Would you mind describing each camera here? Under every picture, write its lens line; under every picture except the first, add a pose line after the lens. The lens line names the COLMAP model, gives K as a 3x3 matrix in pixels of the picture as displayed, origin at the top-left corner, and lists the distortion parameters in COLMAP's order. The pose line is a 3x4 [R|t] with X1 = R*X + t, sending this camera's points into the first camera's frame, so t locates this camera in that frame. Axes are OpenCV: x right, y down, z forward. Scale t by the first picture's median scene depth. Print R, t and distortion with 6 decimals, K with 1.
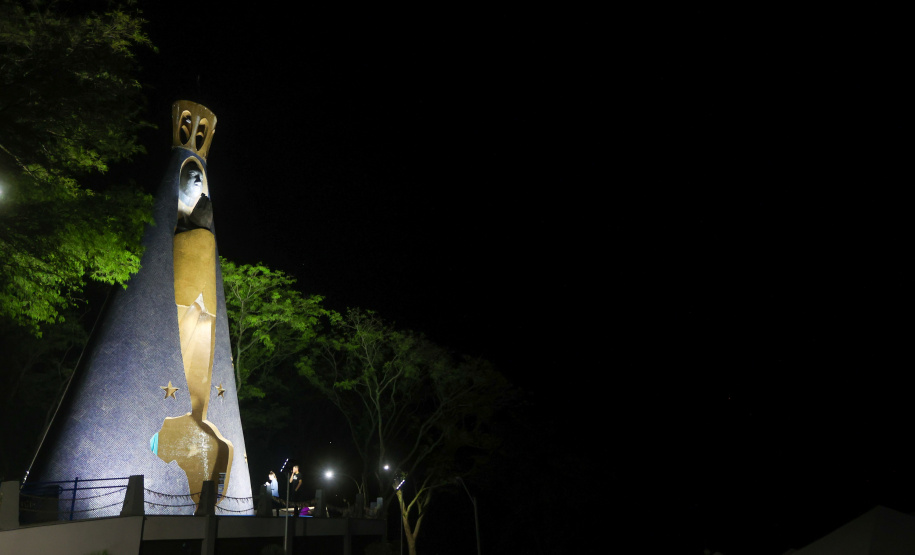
lens RADIAL K [[641.2, 0, 457.5], [0, 641.2, 277.5], [0, 0, 1]] dist [-0.015185, -0.001832]
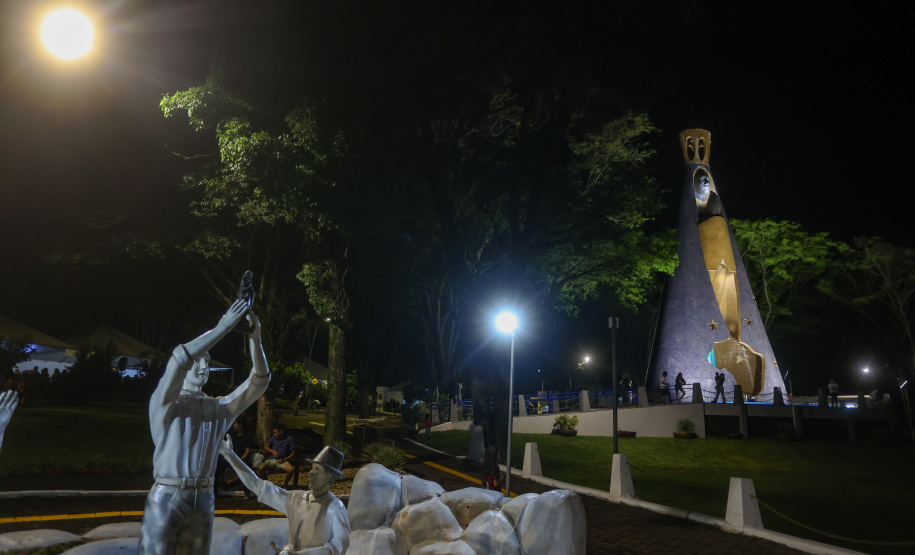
lens RADIAL K [[577.5, 0, 457.5], [0, 577.5, 277.5], [0, 0, 1]] dist [-0.009926, -0.000845]
pose [[0.634249, -0.109125, -0.765389, 0.219208], [0.233826, 0.970701, 0.055366, -0.142110], [0.736922, -0.214084, 0.641182, -0.316076]]
